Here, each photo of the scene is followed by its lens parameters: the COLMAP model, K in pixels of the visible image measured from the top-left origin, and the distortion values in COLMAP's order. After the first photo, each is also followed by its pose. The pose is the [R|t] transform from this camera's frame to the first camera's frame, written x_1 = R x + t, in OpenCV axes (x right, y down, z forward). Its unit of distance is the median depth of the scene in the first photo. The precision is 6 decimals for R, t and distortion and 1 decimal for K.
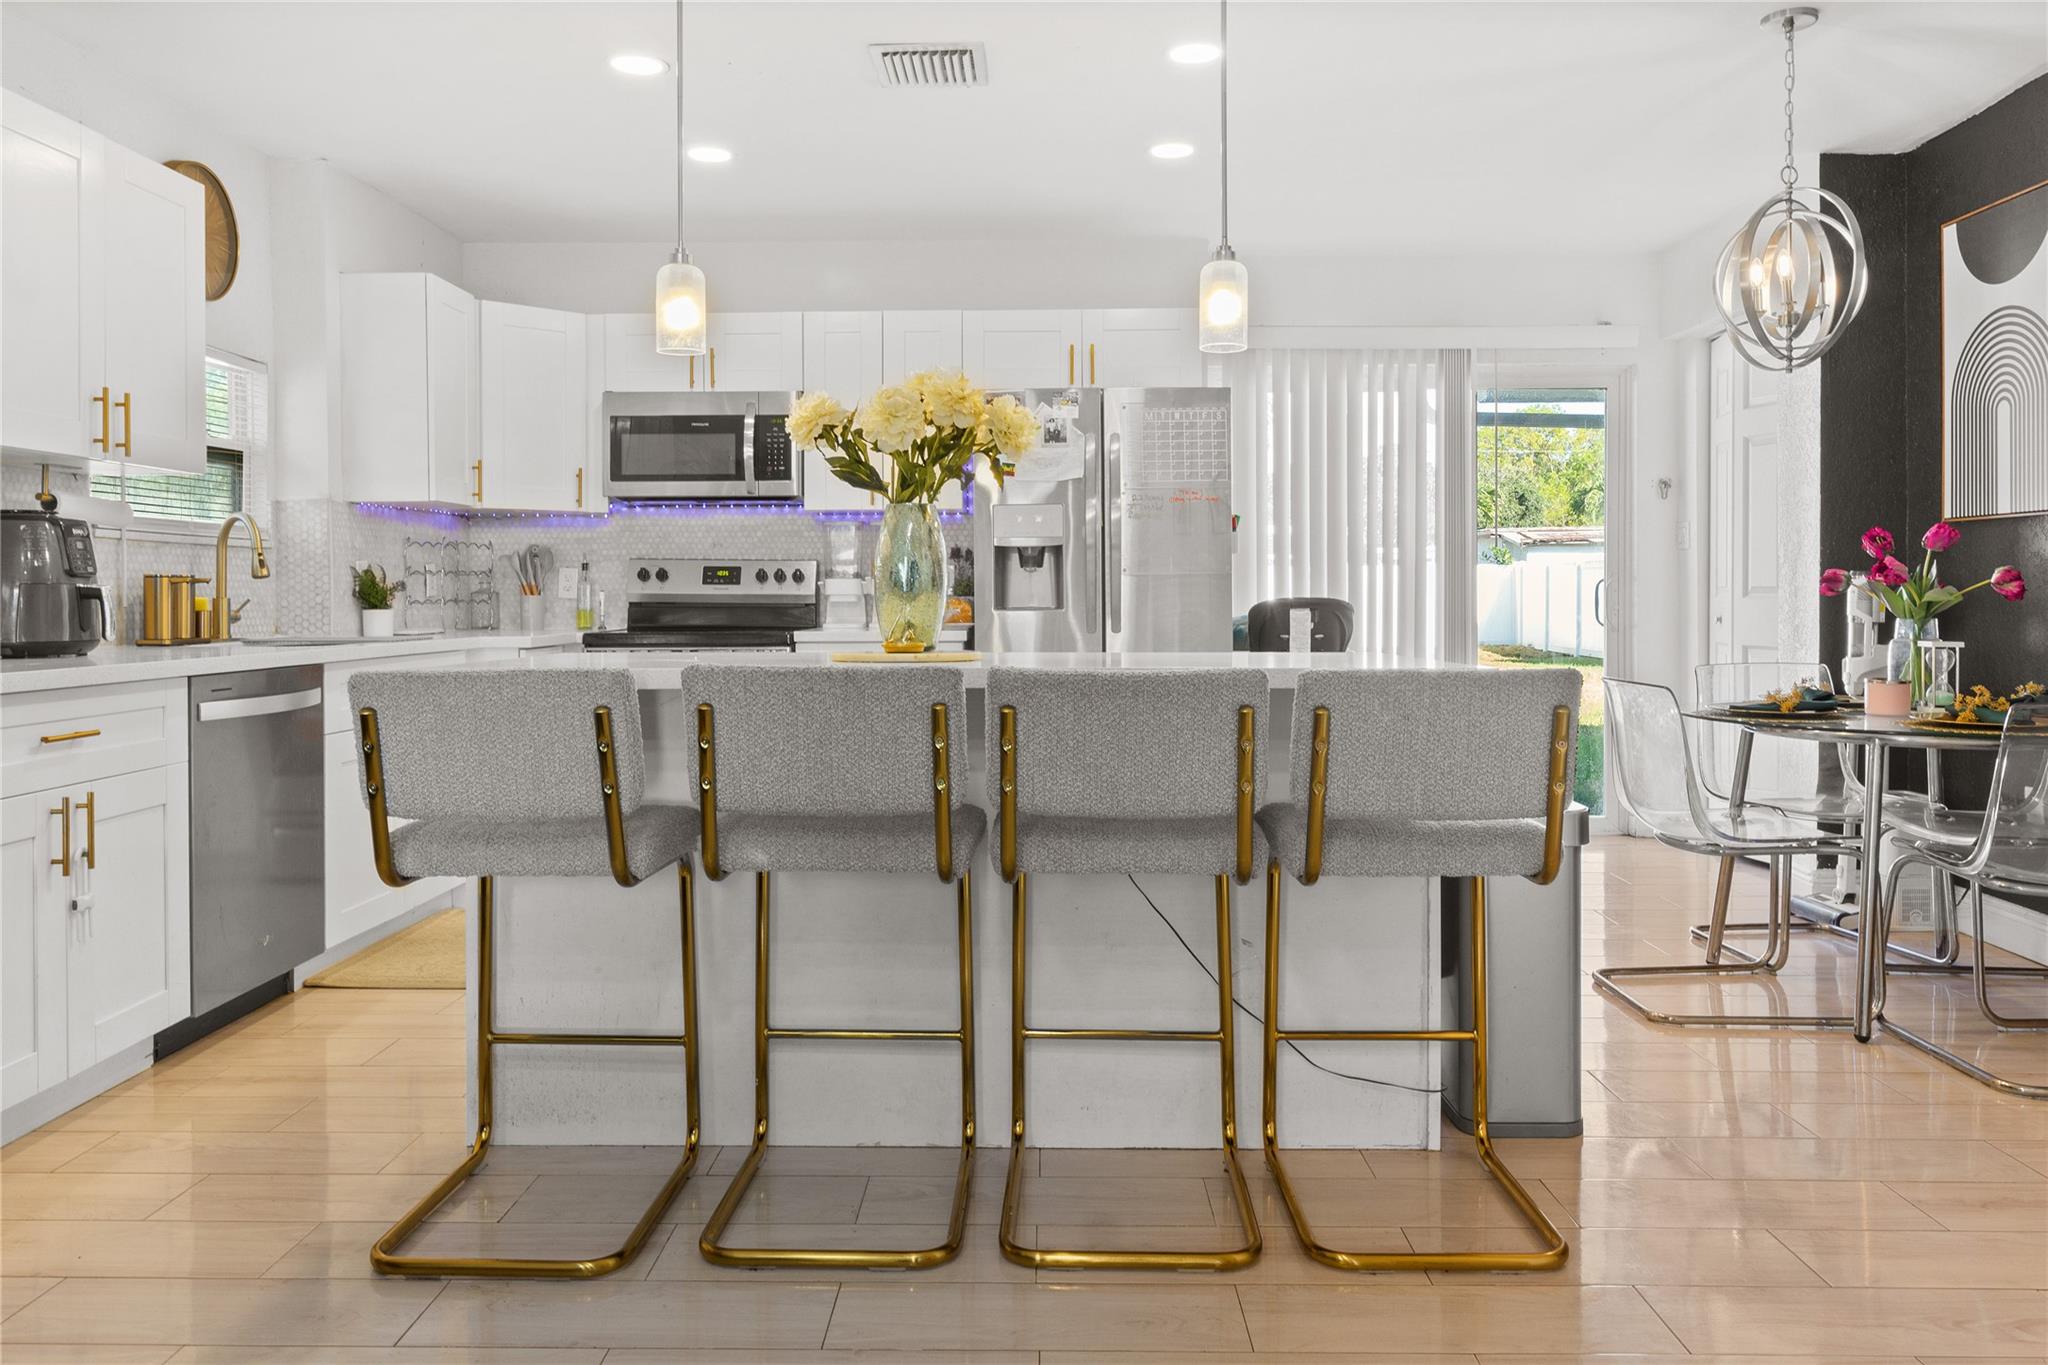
lens RADIAL K [[1434.3, 0, 1024.3], [0, 1434.3, 609.2], [0, 0, 1]] dist [0.003957, -0.003324]
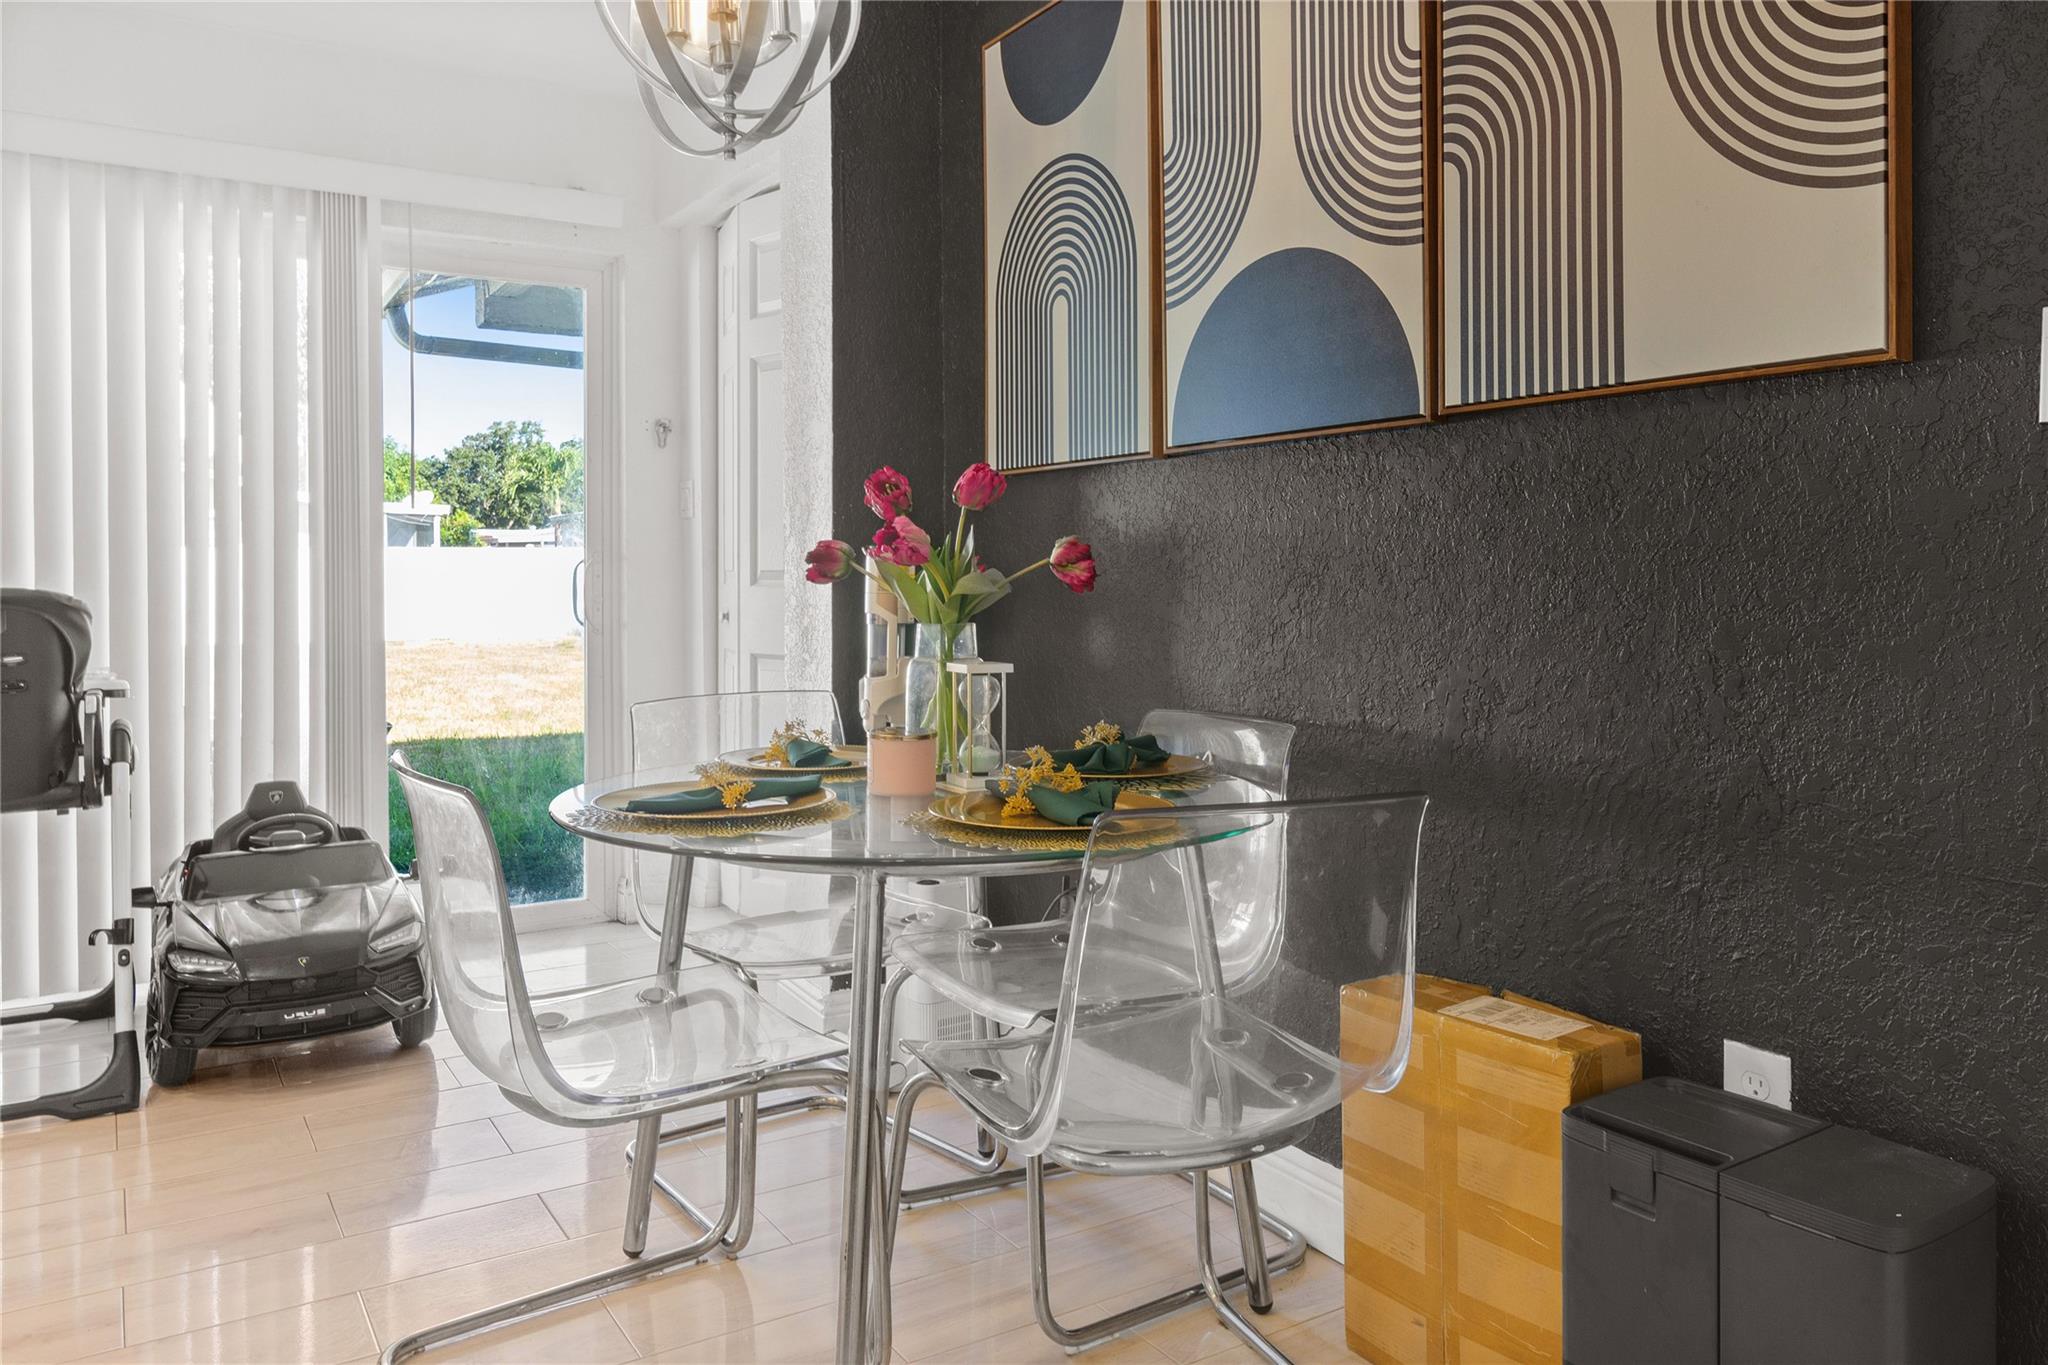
lens RADIAL K [[1434.3, 0, 1024.3], [0, 1434.3, 609.2], [0, 0, 1]] dist [0.003957, -0.003324]
pose [[0.832436, -0.010762, 0.554016, 0.317744], [0.005031, 0.999917, 0.011865, -0.006175], [-0.554098, -0.007090, 0.832421, 0.484991]]
